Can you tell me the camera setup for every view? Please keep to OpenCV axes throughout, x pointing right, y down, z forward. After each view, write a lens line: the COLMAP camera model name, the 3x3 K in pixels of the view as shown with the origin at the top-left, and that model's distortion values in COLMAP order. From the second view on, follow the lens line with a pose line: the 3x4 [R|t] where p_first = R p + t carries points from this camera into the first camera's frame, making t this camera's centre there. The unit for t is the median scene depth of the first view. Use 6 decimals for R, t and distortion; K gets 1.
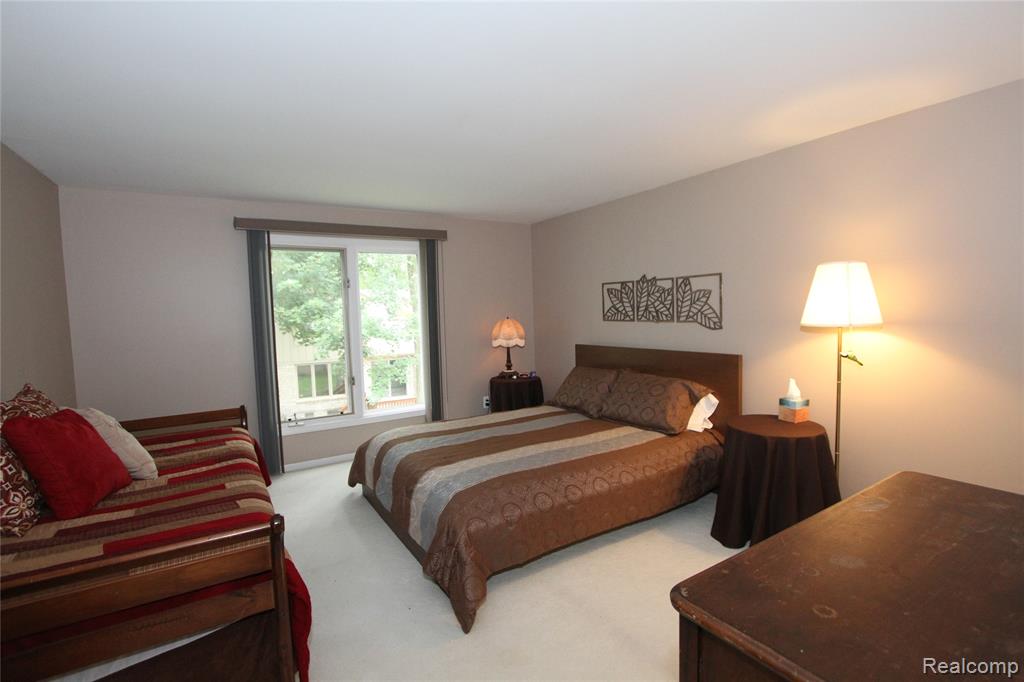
lens RADIAL K [[473.9, 0, 512.8], [0, 473.9, 341.9], [0, 0, 1]] dist [0.003151, 0.000181]
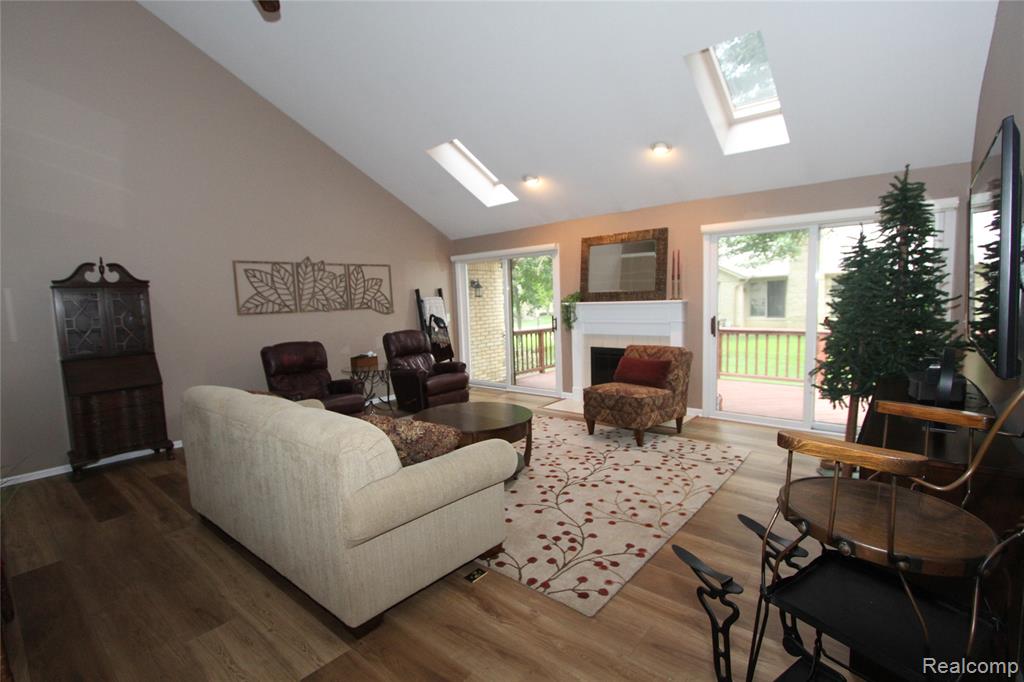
lens RADIAL K [[473.9, 0, 509.0], [0, 473.9, 343.3], [0, 0, 1]] dist [0.003151, 0.000181]
pose [[-0.311429, -0.072312, 0.947514, -0.673834], [0.102561, 0.988718, 0.109166, -0.044998], [-0.944719, 0.131176, -0.300499, 0.962111]]
